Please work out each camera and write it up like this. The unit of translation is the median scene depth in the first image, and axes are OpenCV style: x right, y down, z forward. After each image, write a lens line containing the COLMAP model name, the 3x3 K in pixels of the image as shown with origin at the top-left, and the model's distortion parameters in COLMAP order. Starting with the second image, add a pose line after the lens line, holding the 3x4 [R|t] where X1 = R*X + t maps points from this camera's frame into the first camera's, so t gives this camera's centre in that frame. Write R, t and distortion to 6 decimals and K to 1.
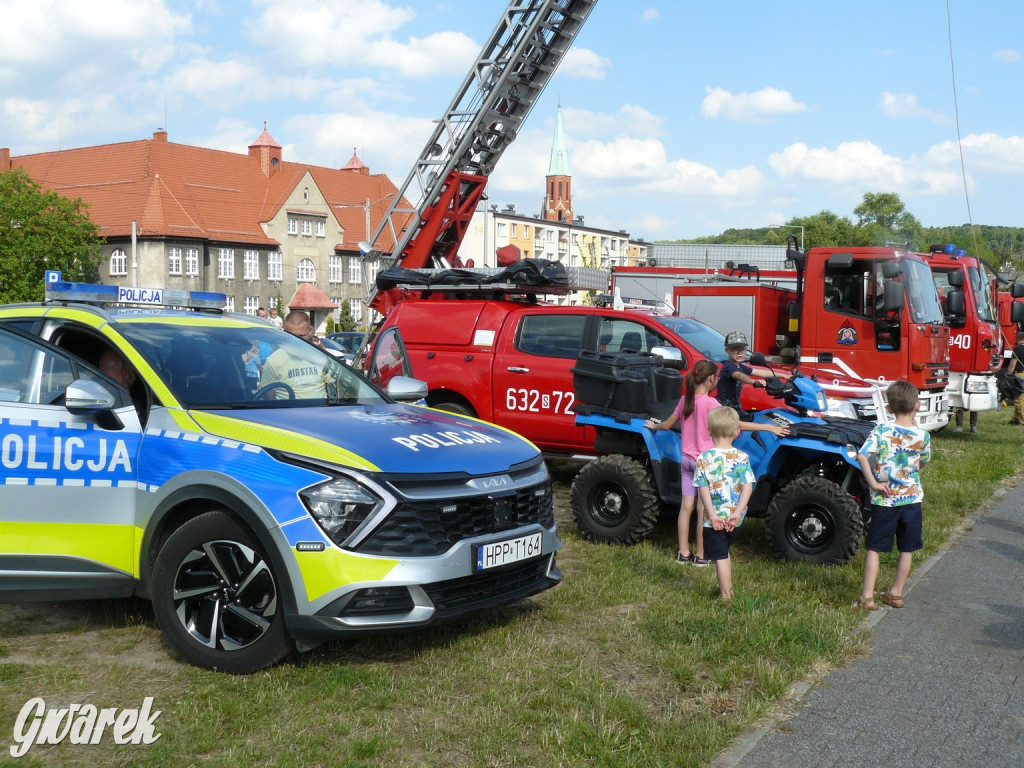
lens RADIAL K [[1100.1, 0, 517.6], [0, 1100.1, 392.3], [0, 0, 1]] dist [-0.174628, 0.217958]
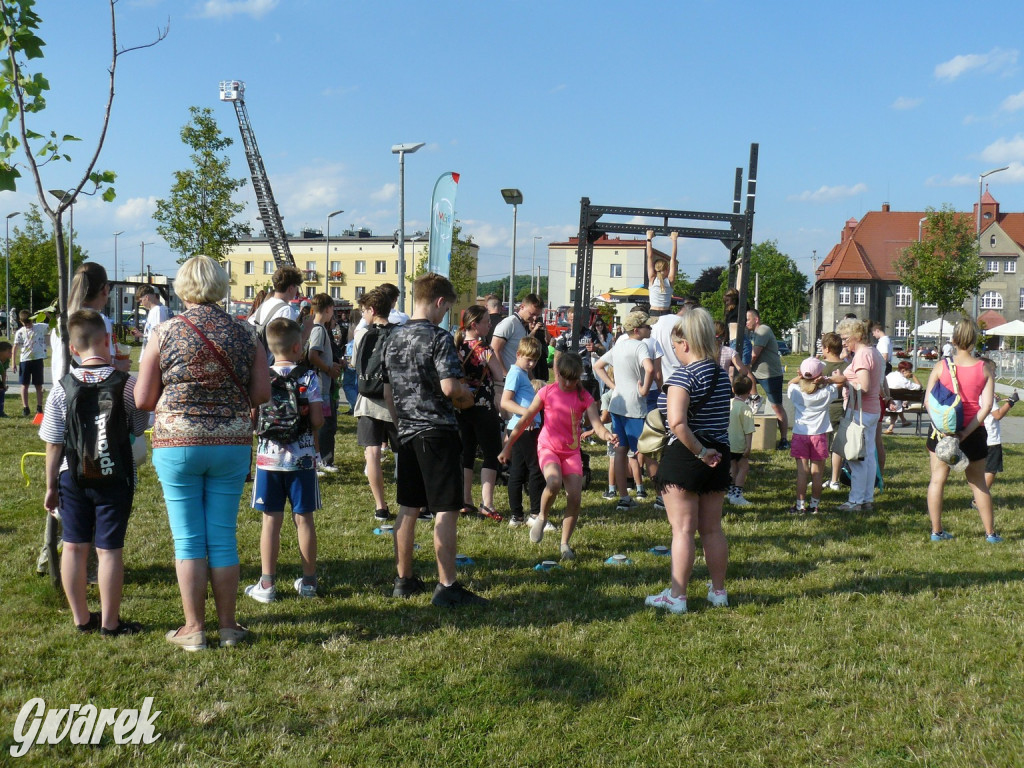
lens RADIAL K [[1100.1, 0, 517.6], [0, 1100.1, 392.3], [0, 0, 1]] dist [-0.174628, 0.217958]
pose [[0.307981, 0.054334, -0.949840, 0.821119], [-0.087562, 0.995749, 0.028568, 0.007214], [0.947355, 0.074371, 0.311430, 0.099407]]
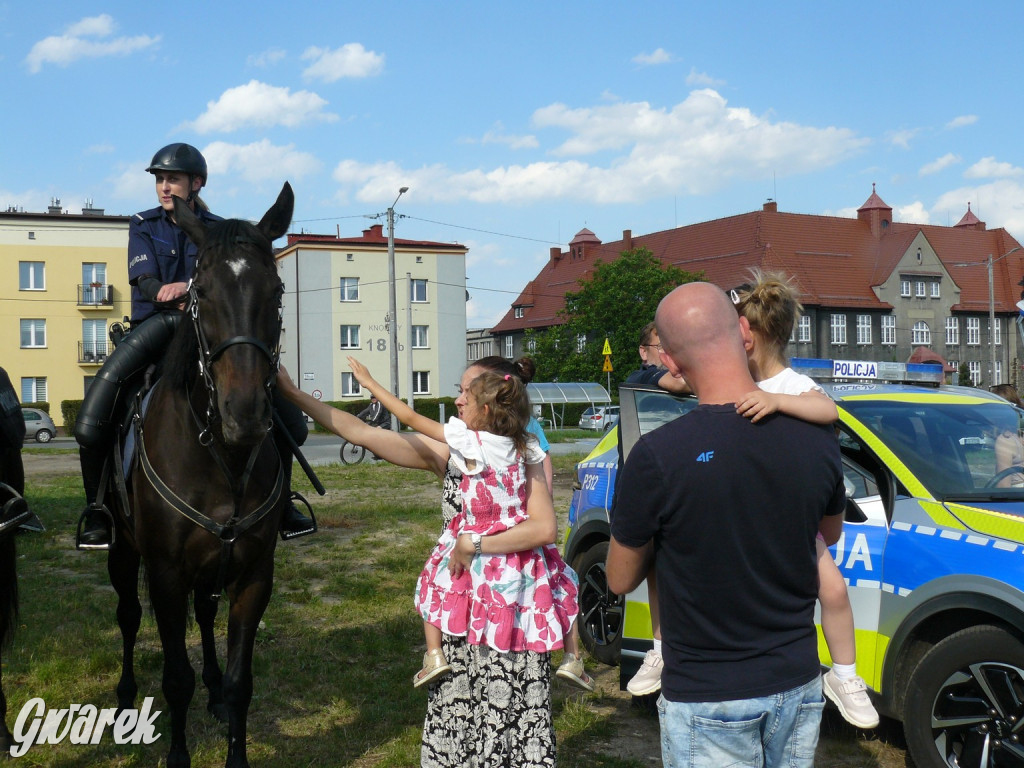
lens RADIAL K [[1100.1, 0, 517.6], [0, 1100.1, 392.3], [0, 0, 1]] dist [-0.174628, 0.217958]
pose [[0.855952, -0.018467, -0.516726, -0.007973], [-0.012879, 0.998290, -0.057011, -0.000906], [0.516895, 0.055454, 0.854251, 0.005150]]
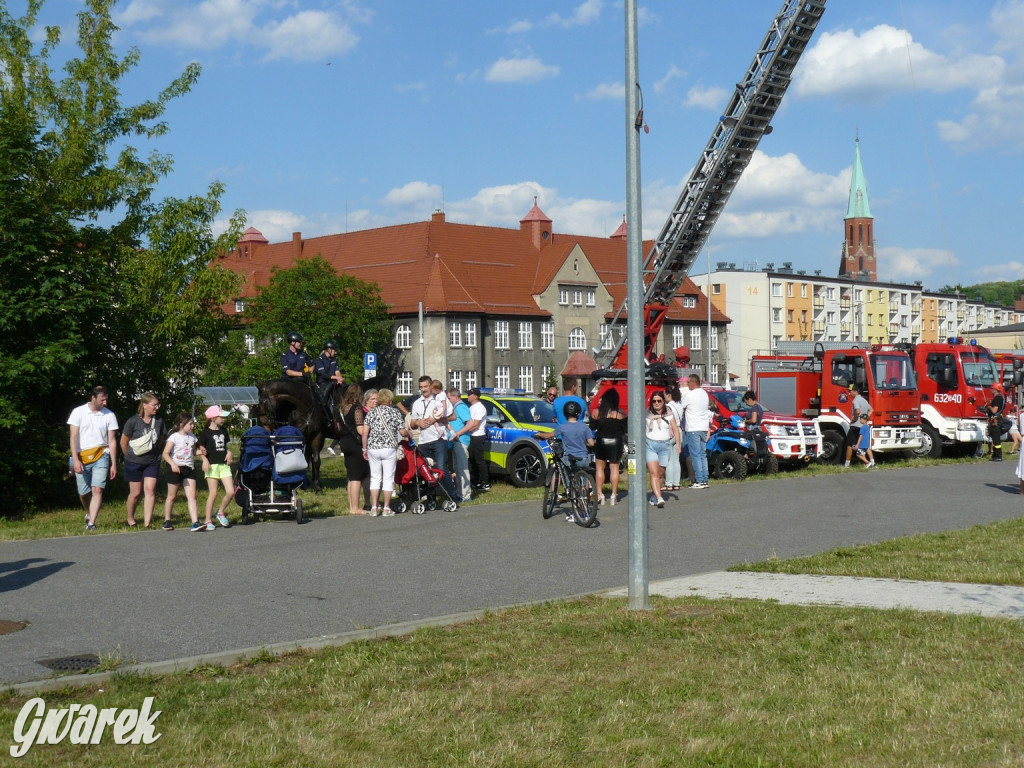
lens RADIAL K [[1267.3, 0, 512.0], [0, 1267.3, 384.0], [0, 0, 1]] dist [-0.124922, 0.295476]
pose [[0.969120, -0.020395, -0.245745, 0.040359], [0.004435, 0.997854, -0.065323, 0.008974], [0.246550, 0.062216, 0.967131, -0.173878]]
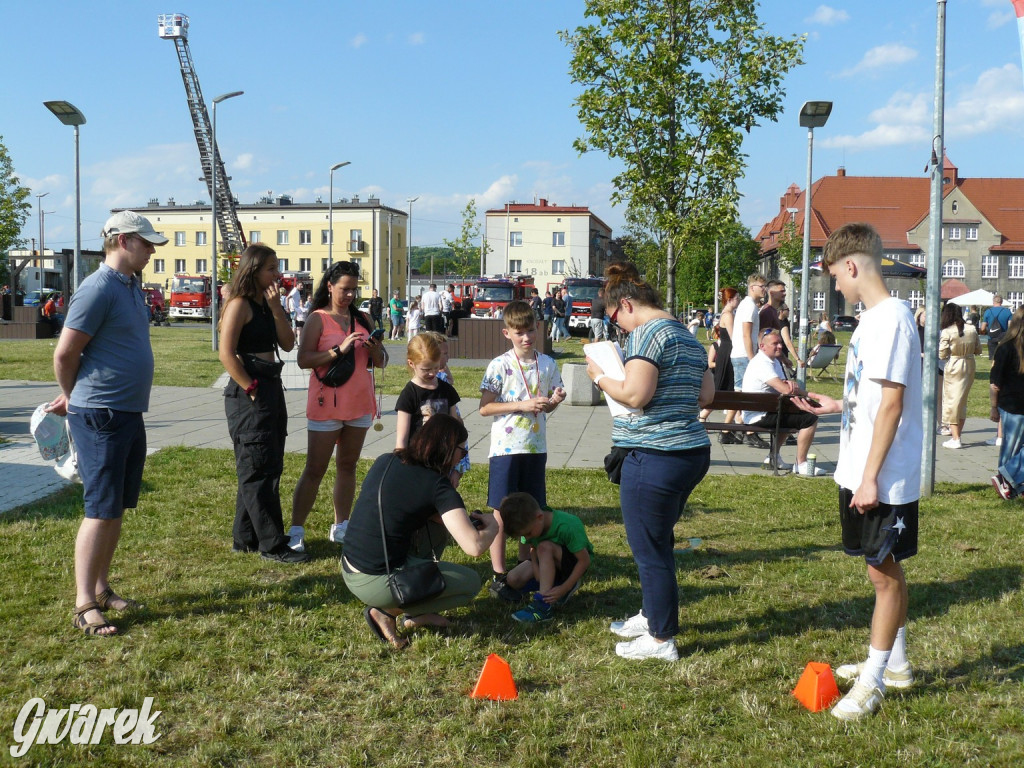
lens RADIAL K [[1100.1, 0, 517.6], [0, 1100.1, 392.3], [0, 0, 1]] dist [-0.174628, 0.217958]
pose [[0.407272, 0.072508, -0.910424, 0.711244], [-0.074218, 0.996174, 0.046137, 0.007256], [0.910287, 0.048779, 0.411095, 0.066815]]
